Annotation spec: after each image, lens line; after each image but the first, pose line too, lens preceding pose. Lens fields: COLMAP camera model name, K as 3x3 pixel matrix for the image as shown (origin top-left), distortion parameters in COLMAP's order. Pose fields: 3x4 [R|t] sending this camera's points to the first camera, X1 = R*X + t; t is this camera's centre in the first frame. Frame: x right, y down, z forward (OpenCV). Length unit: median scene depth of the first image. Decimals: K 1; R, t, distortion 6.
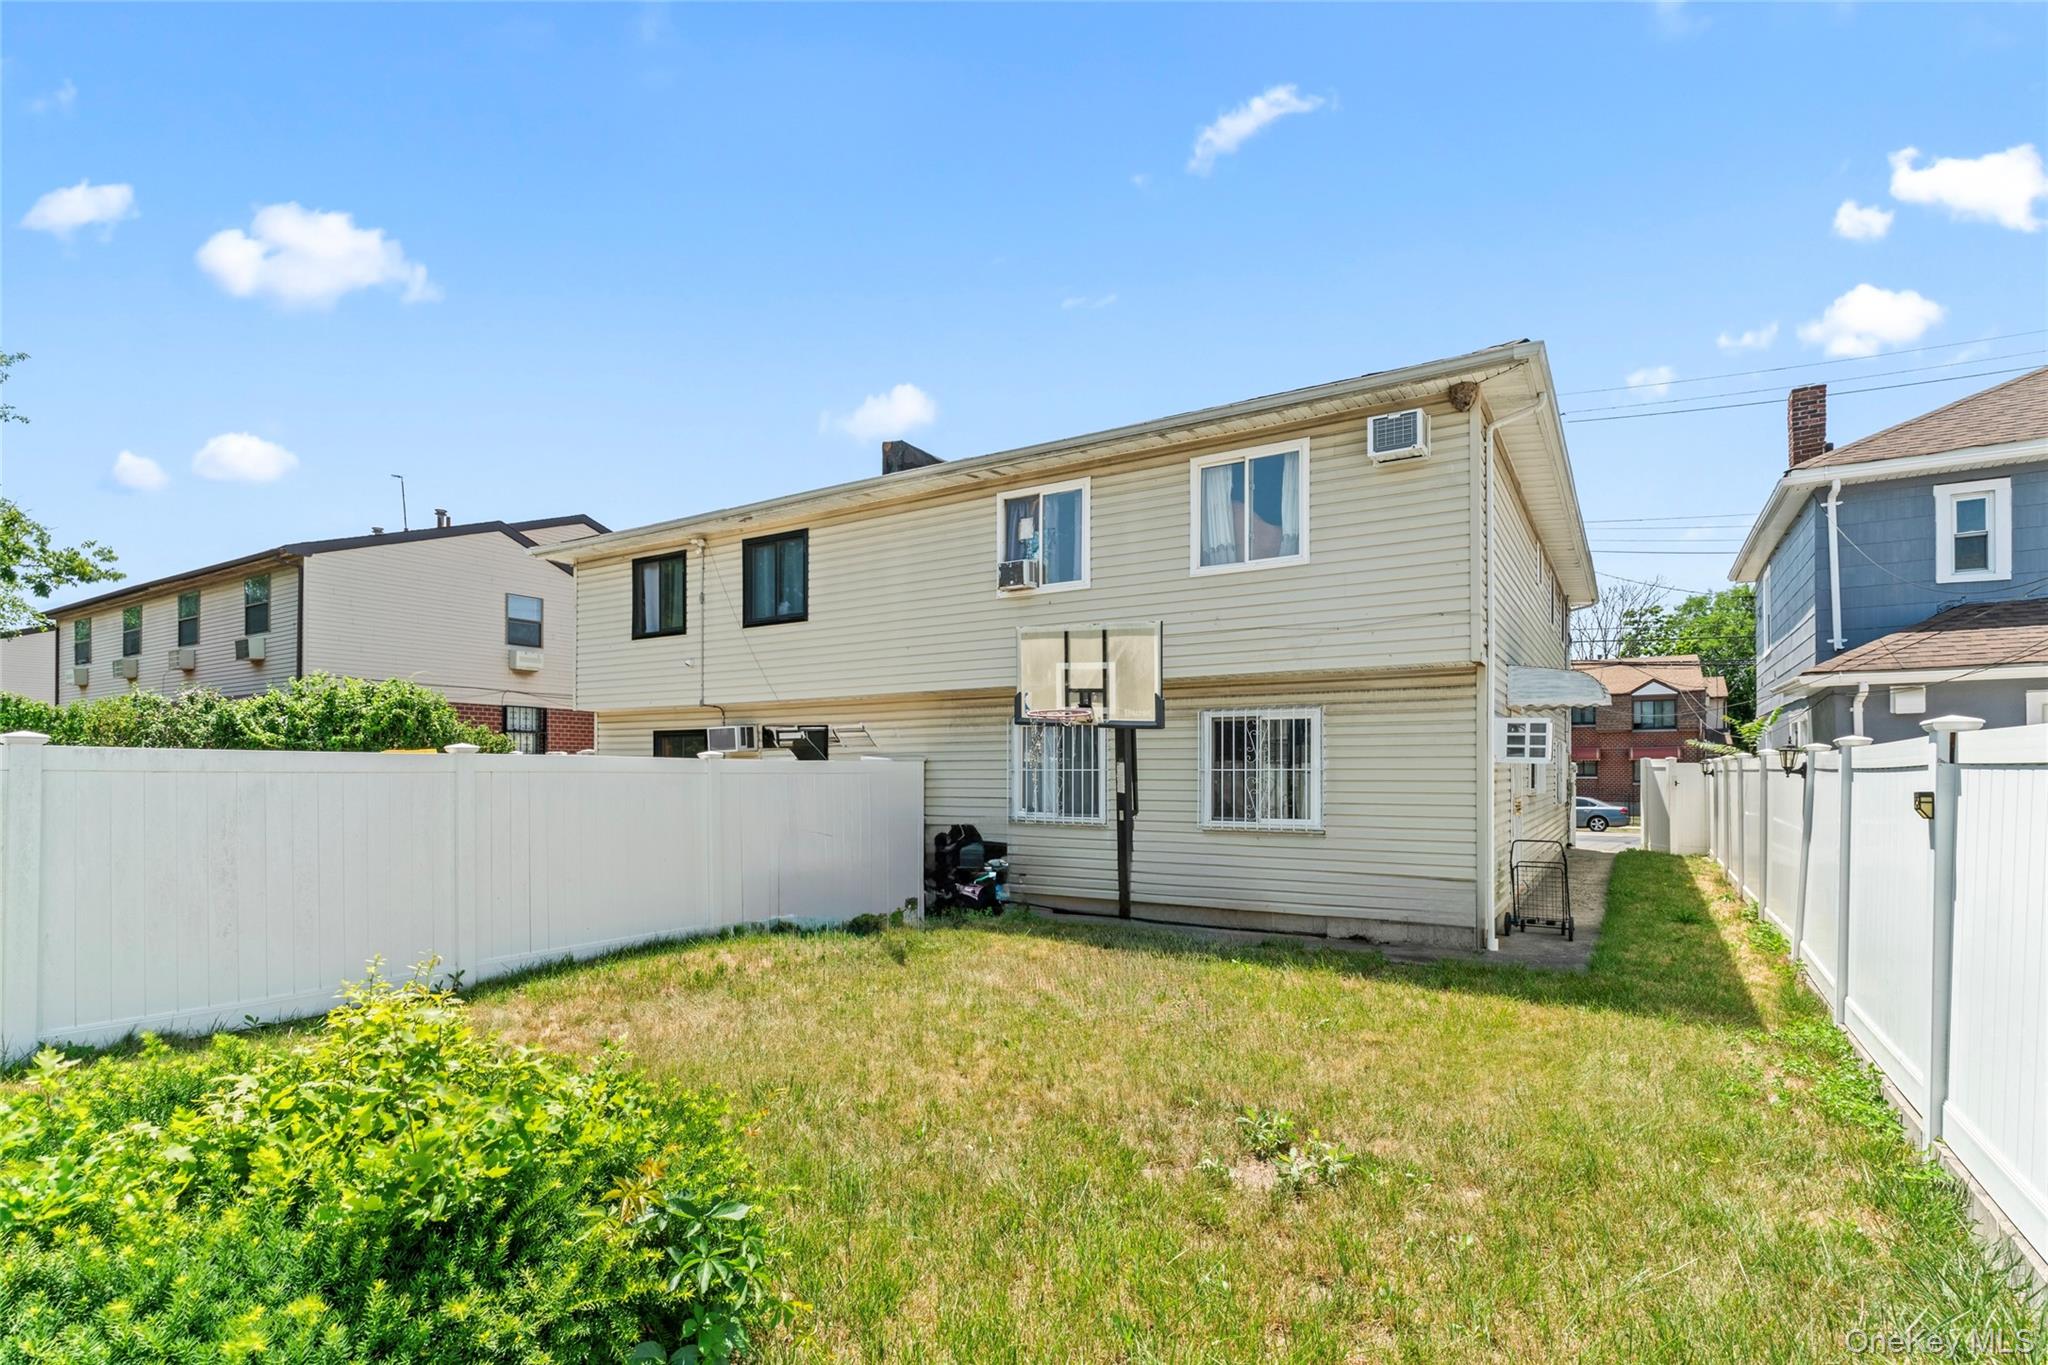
lens RADIAL K [[962.0, 0, 1026.0], [0, 962.0, 758.4], [0, 0, 1]] dist [-0.012001, -0.000182]
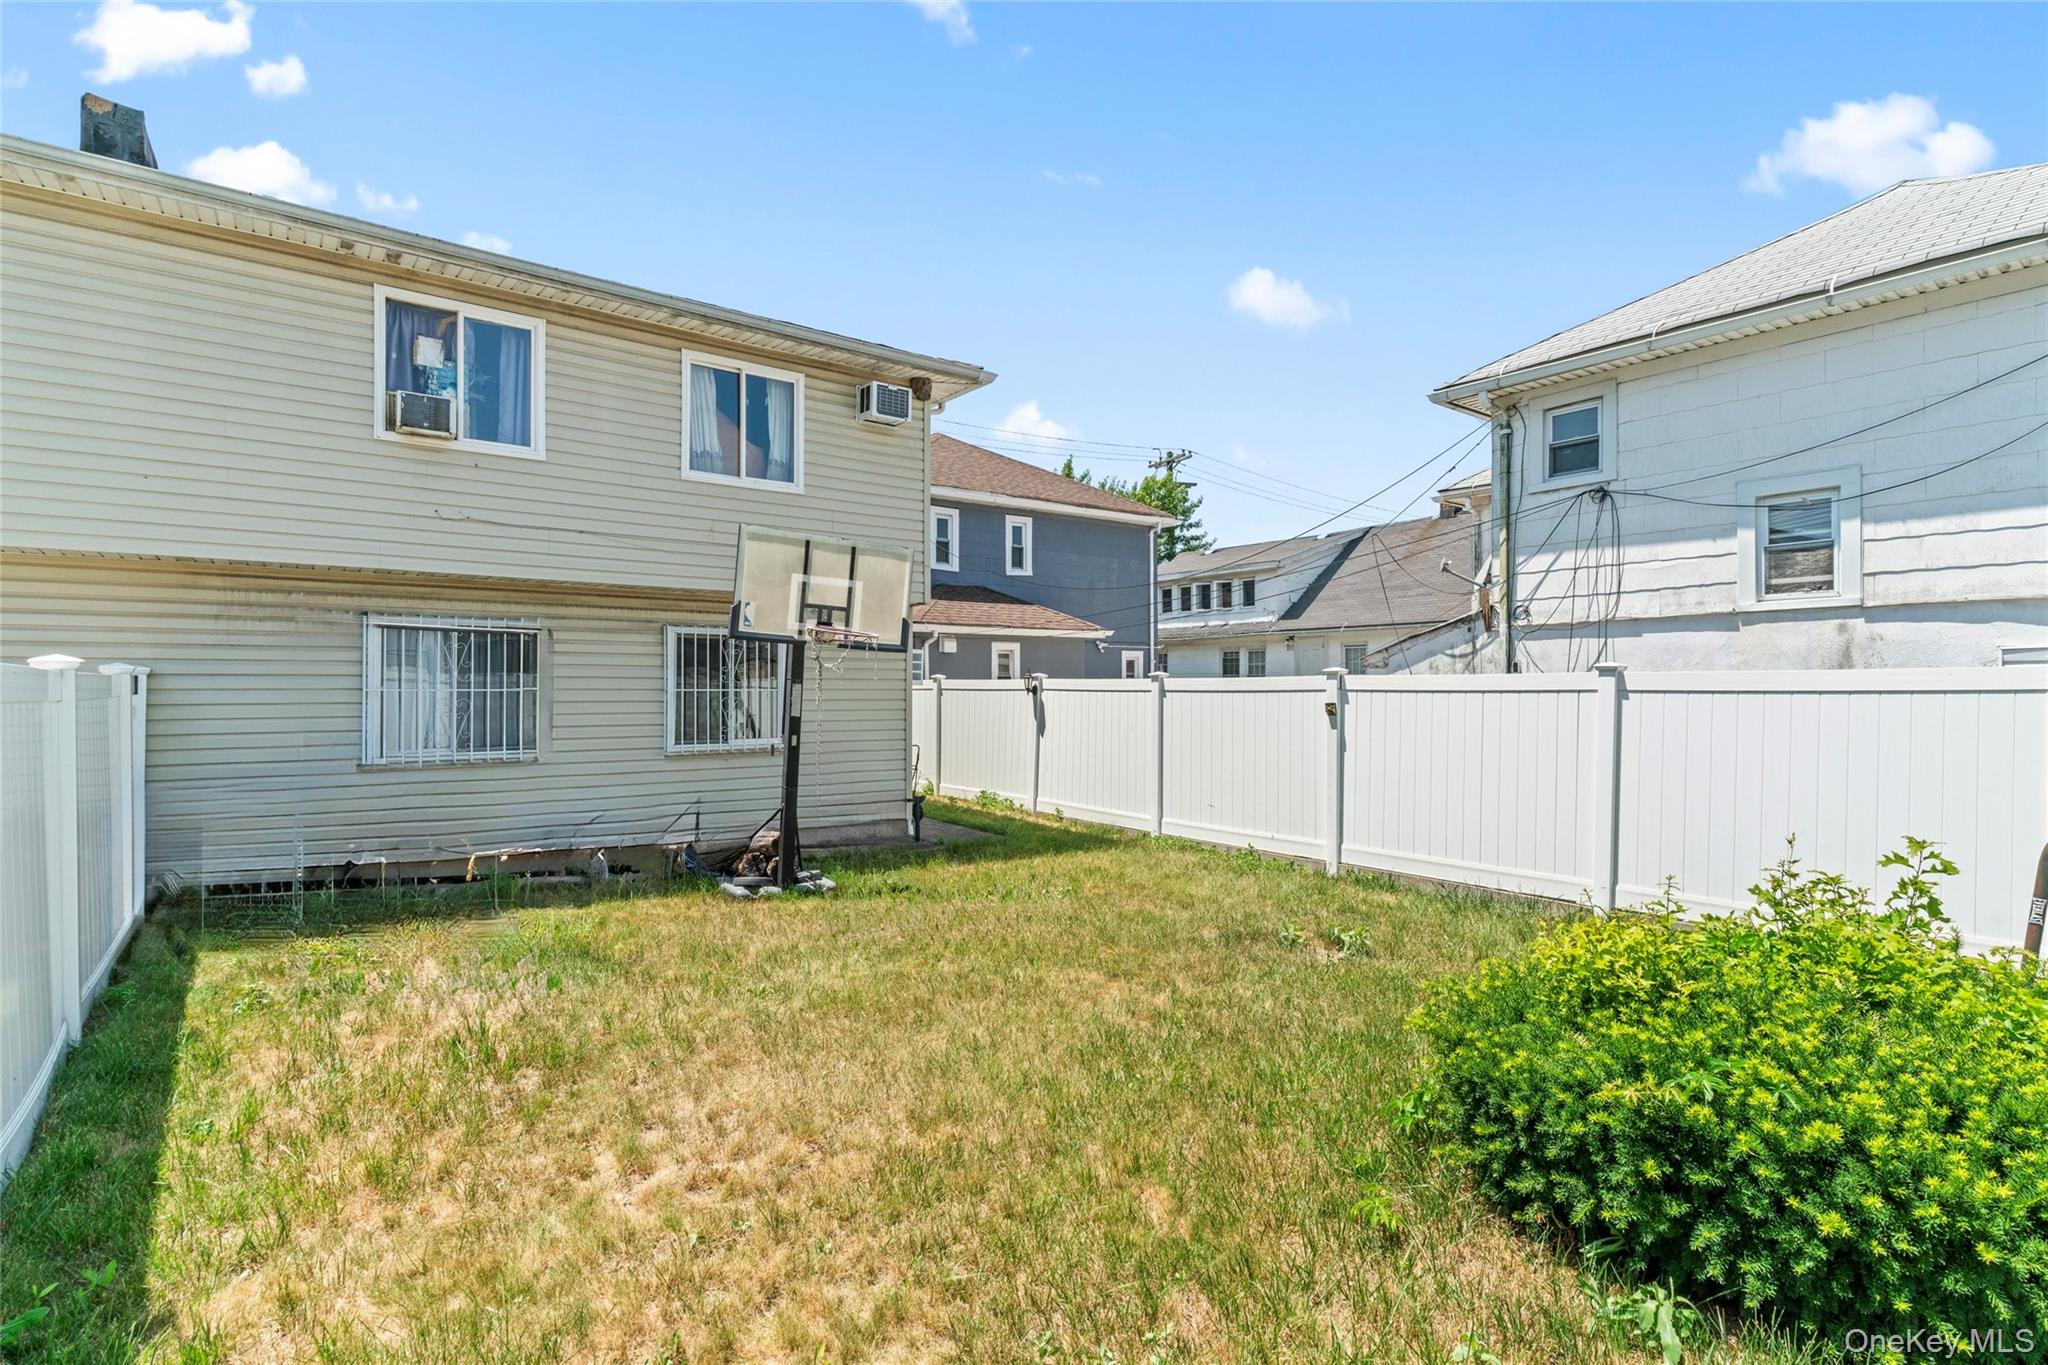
lens RADIAL K [[999.9, 0, 1024.0], [0, 999.9, 682.5], [0, 0, 1]] dist [0.000644, -0.000125]
pose [[0.350036, 0.006317, 0.936715, -0.624801], [-0.013291, 0.999910, -0.001777, 0.002210], [-0.936642, -0.011828, 0.350089, 0.373510]]
